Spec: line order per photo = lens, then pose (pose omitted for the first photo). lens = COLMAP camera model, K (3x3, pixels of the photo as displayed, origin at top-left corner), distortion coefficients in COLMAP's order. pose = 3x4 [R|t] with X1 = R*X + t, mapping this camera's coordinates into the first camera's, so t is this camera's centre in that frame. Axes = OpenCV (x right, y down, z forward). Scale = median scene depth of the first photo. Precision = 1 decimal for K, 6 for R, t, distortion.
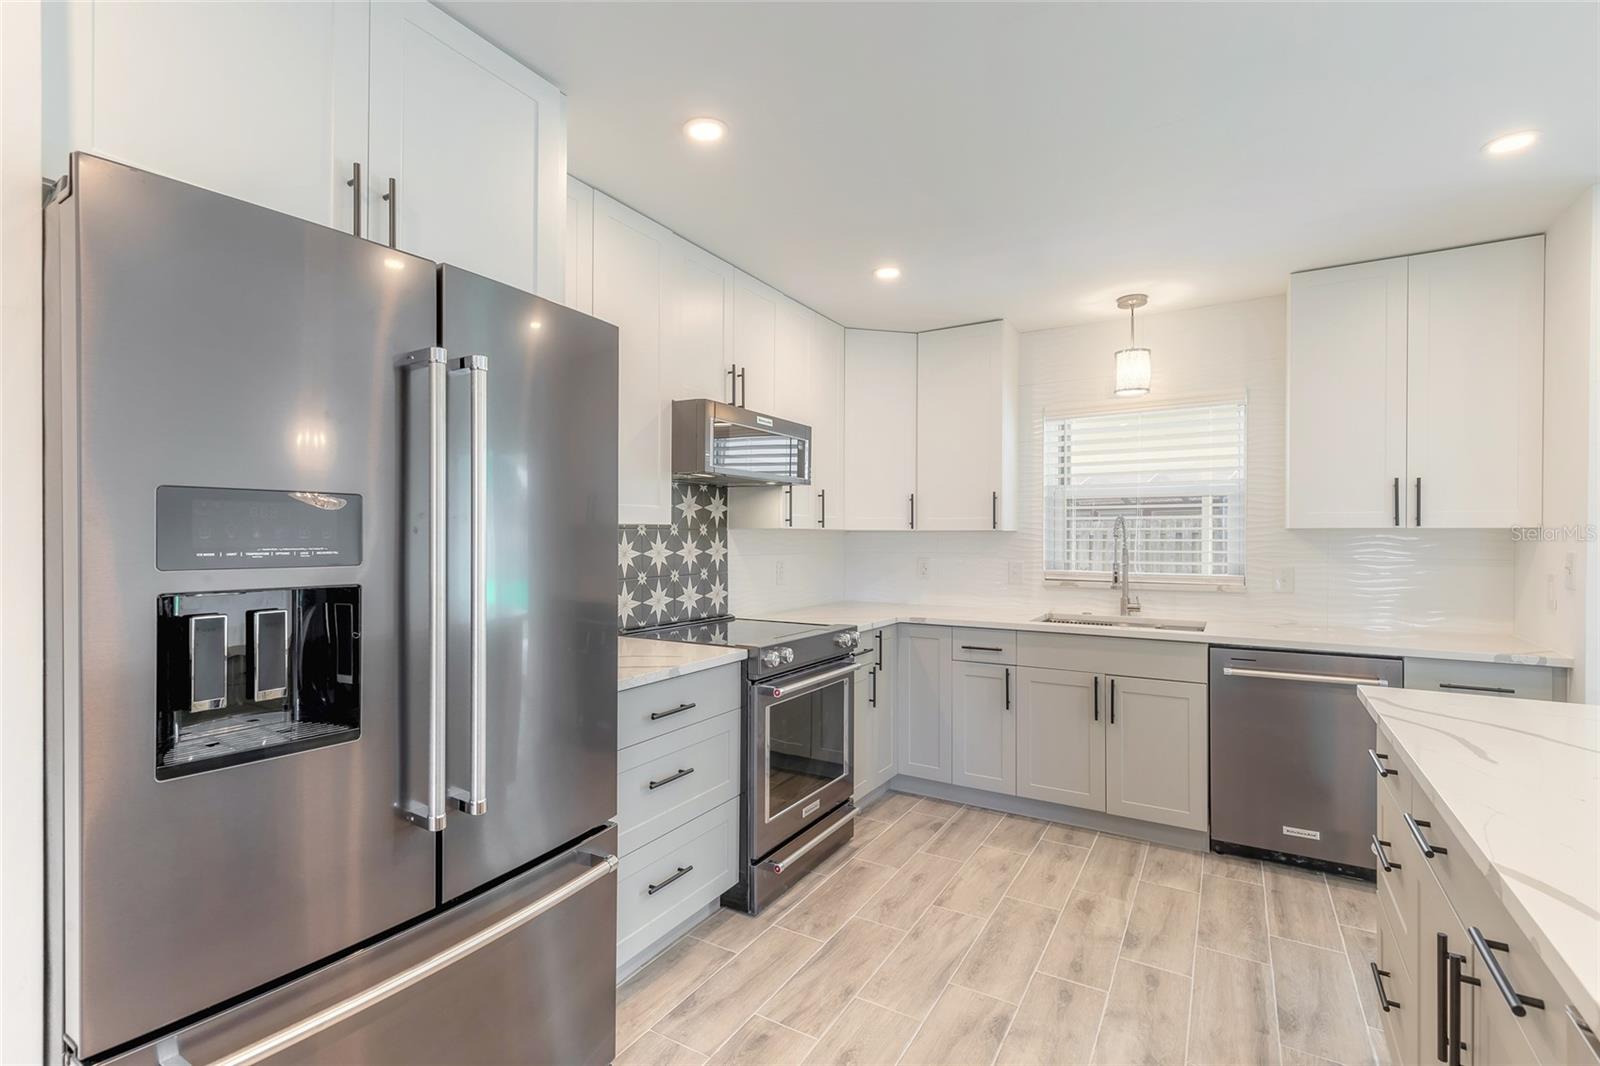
lens RADIAL K [[720.6, 0, 797.0], [0, 720.6, 538.4], [0, 0, 1]] dist [0.007836, -0.001844]
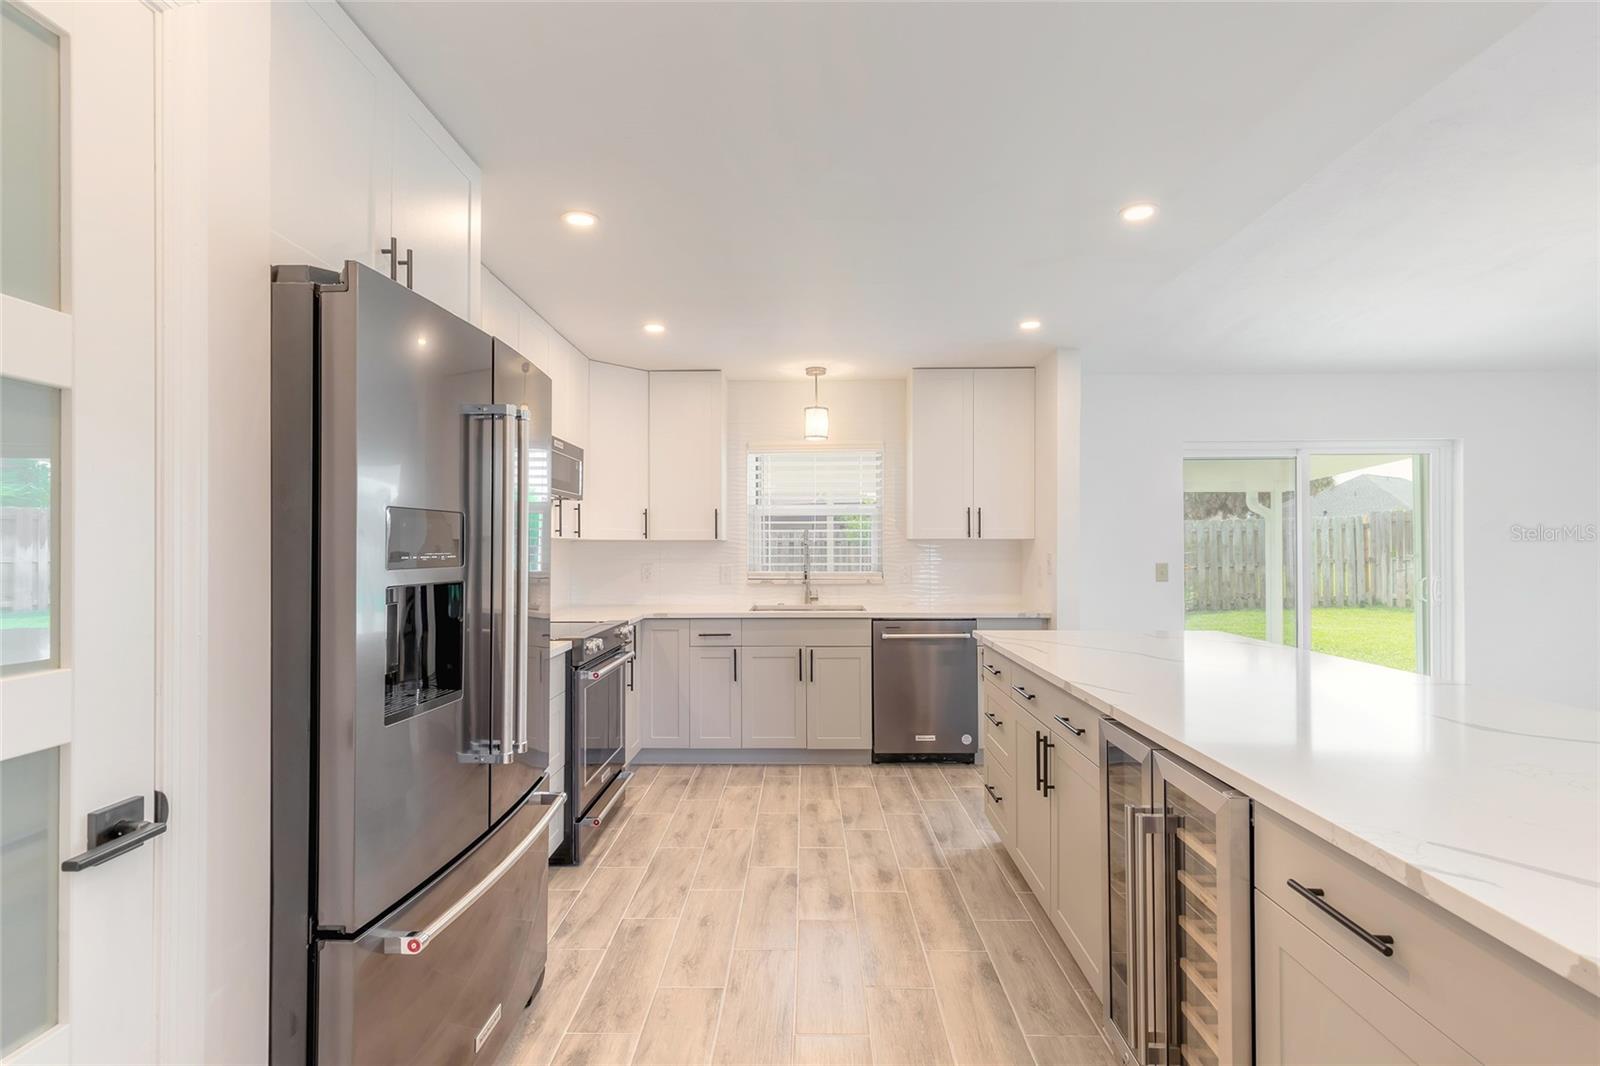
lens RADIAL K [[720.6, 0, 793.8], [0, 720.6, 545.5], [0, 0, 1]] dist [0.007836, -0.001844]
pose [[0.865436, -0.002542, 0.501013, -0.272902], [0.005167, 0.999979, -0.003850, 0.003632], [-0.500992, 0.005920, 0.865431, -0.162737]]
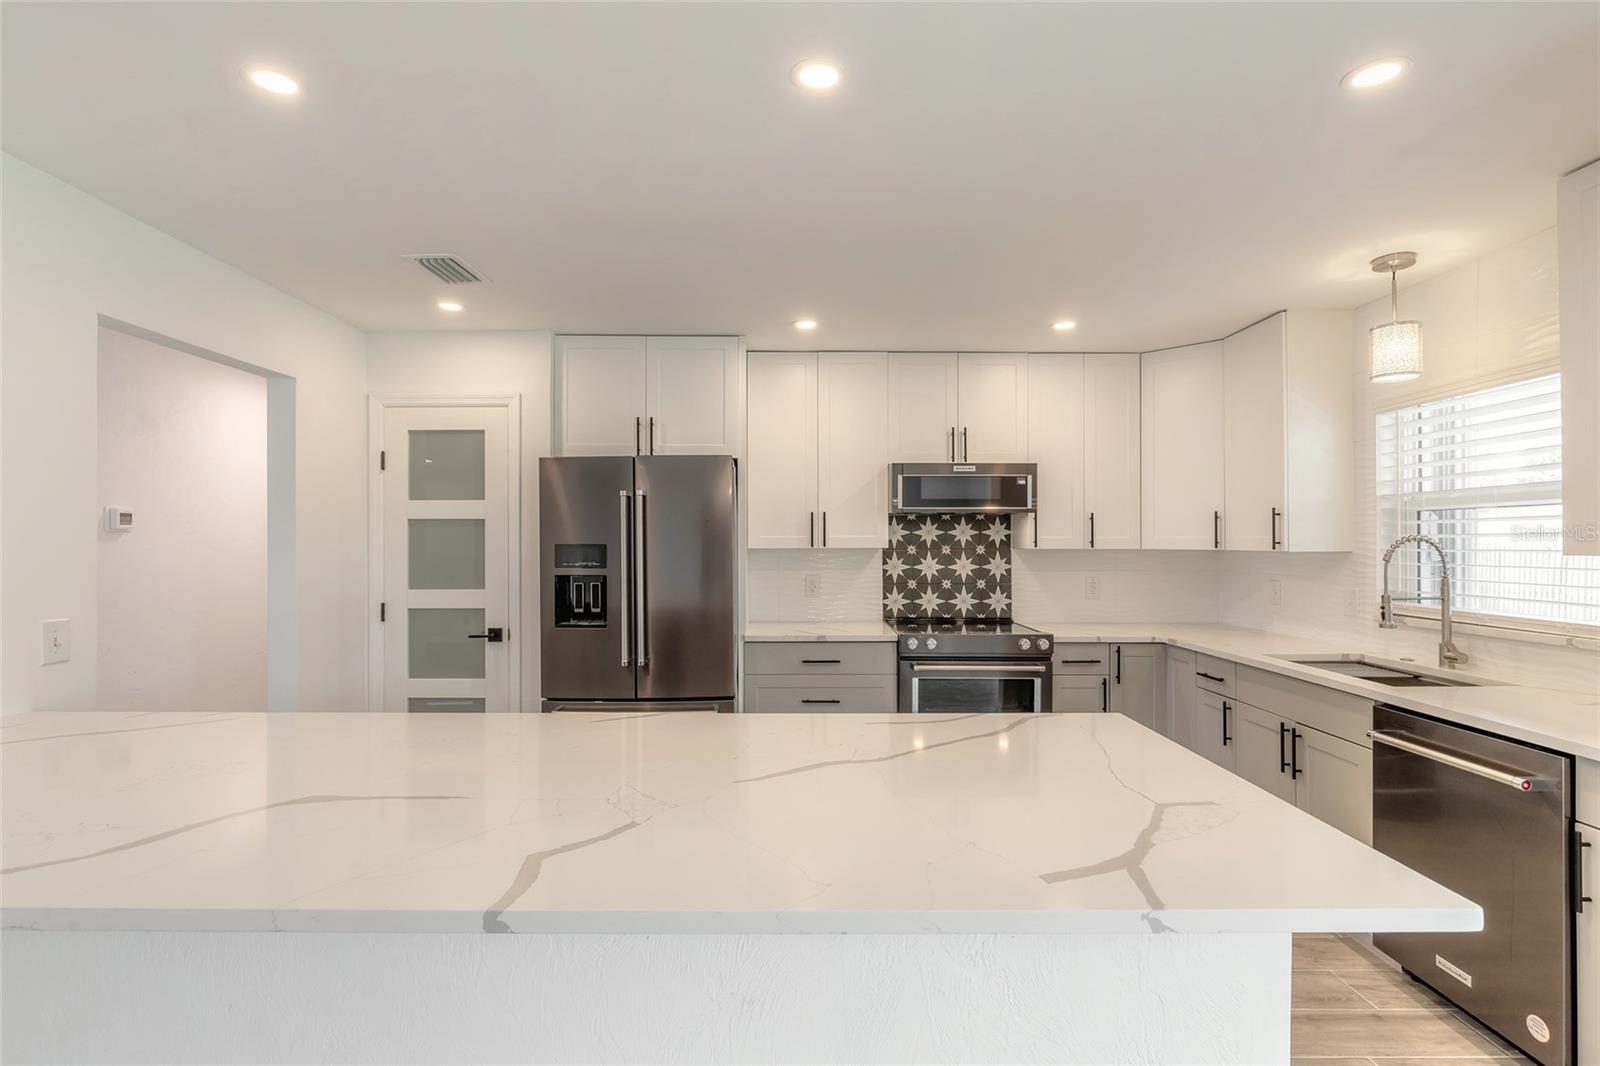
lens RADIAL K [[746.2, 0, 796.4], [0, 746.2, 538.5], [0, 0, 1]] dist [-0.005661, 0.001473]
pose [[0.520335, -0.005964, -0.853941, 0.882618], [0.000239, 0.999977, -0.006838, -0.024236], [0.853962, 0.003354, 0.520324, 0.030563]]
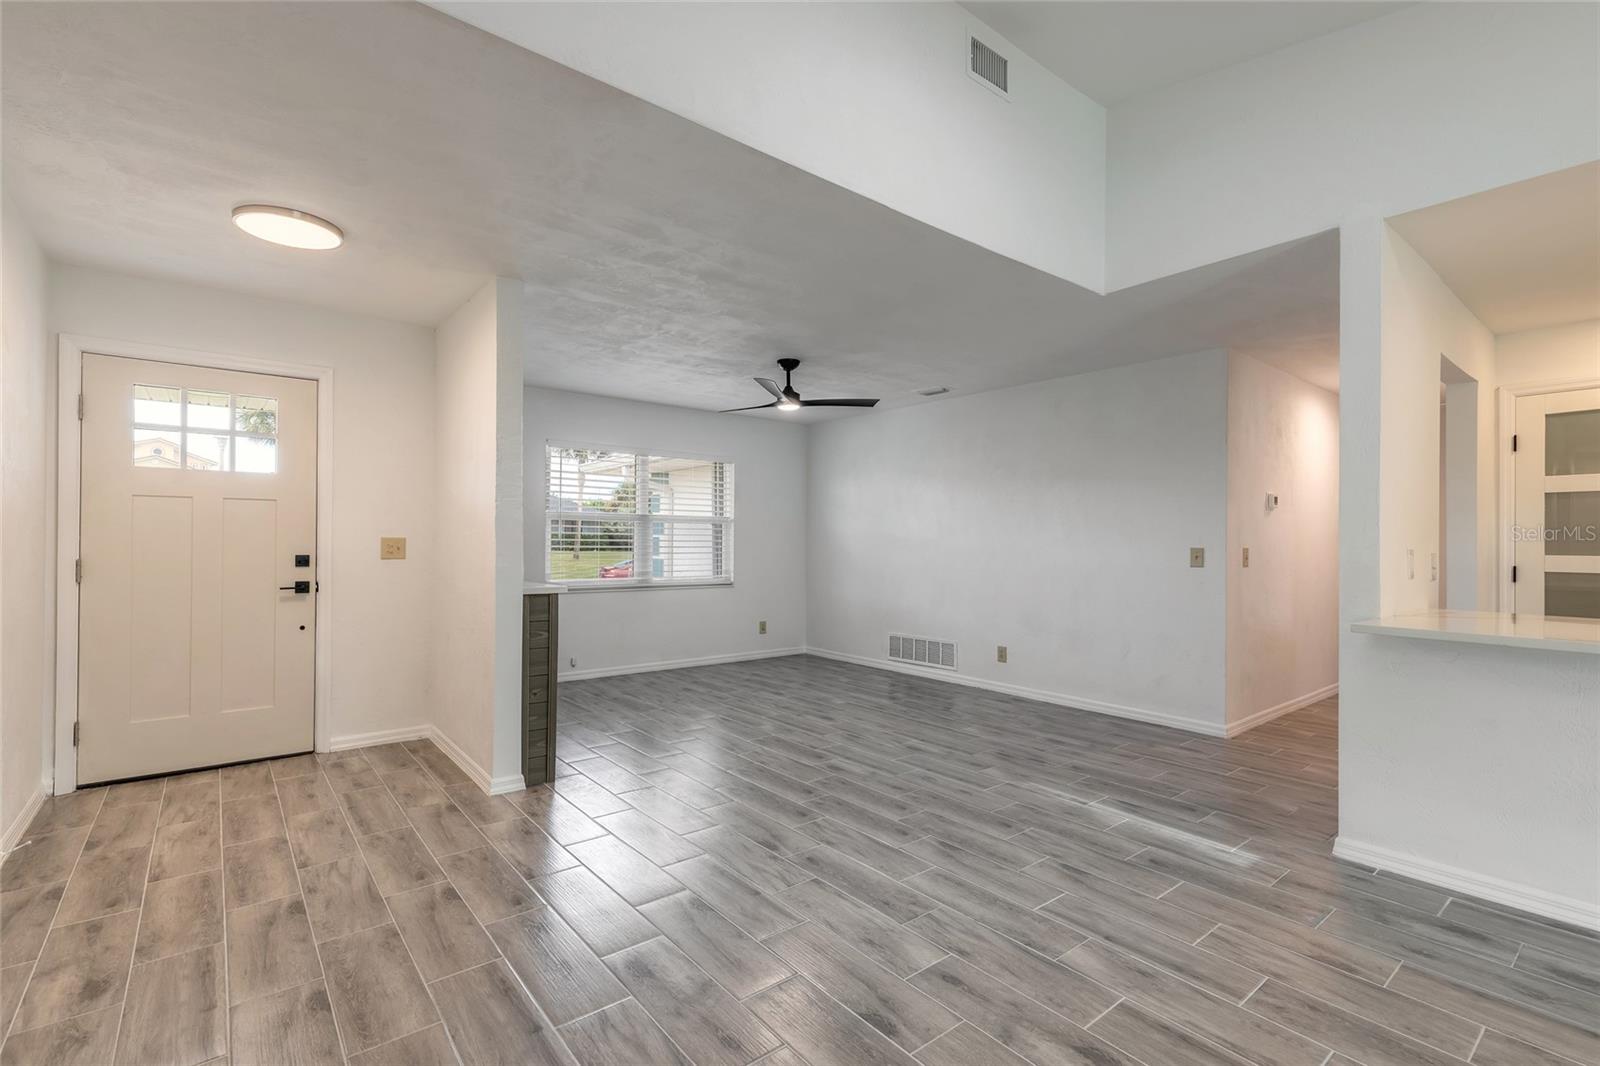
lens RADIAL K [[720.6, 0, 794.4], [0, 720.6, 536.8], [0, 0, 1]] dist [0.007836, -0.001844]
pose [[-0.345786, -0.010467, -0.938255, 1.237723], [-0.012202, 0.999903, -0.006658, 0.040454], [0.938234, 0.009146, -0.345880, -0.694674]]
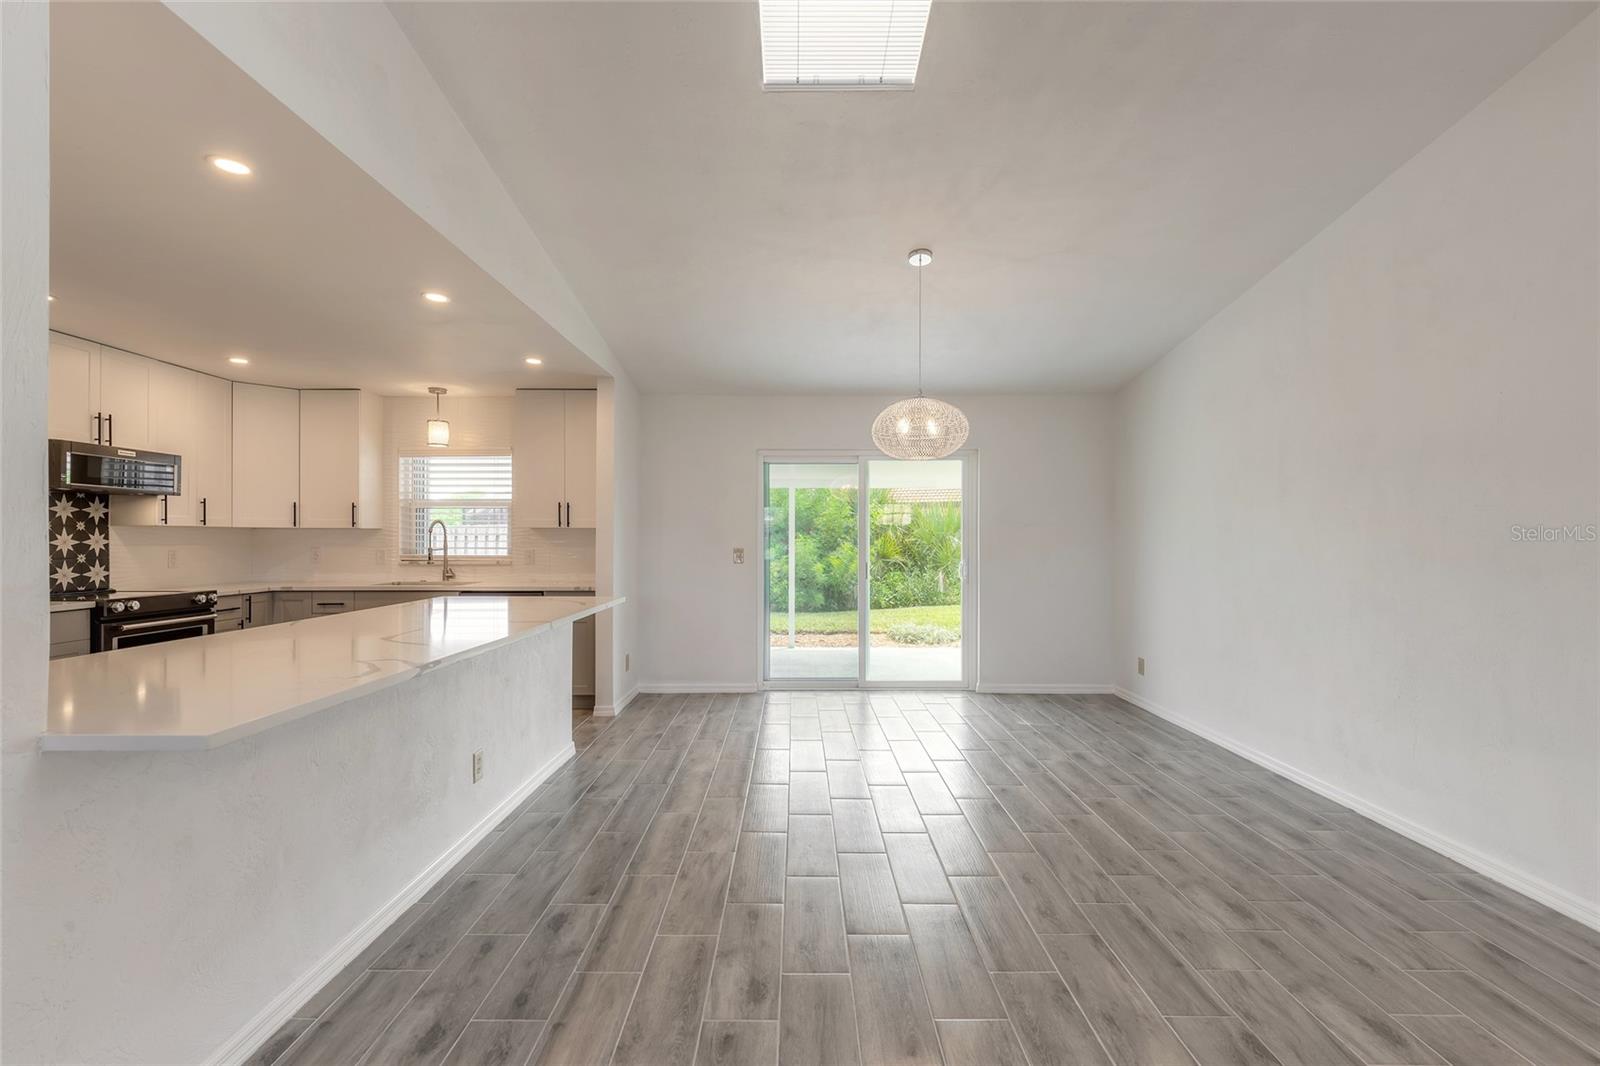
lens RADIAL K [[720.6, 0, 797.0], [0, 720.6, 538.0], [0, 0, 1]] dist [0.007836, -0.001844]
pose [[0.855754, -0.000935, 0.517381, 0.337739], [0.000846, 1.000000, 0.000409, 0.011904], [-0.517381, 0.000088, 0.855755, -0.920470]]
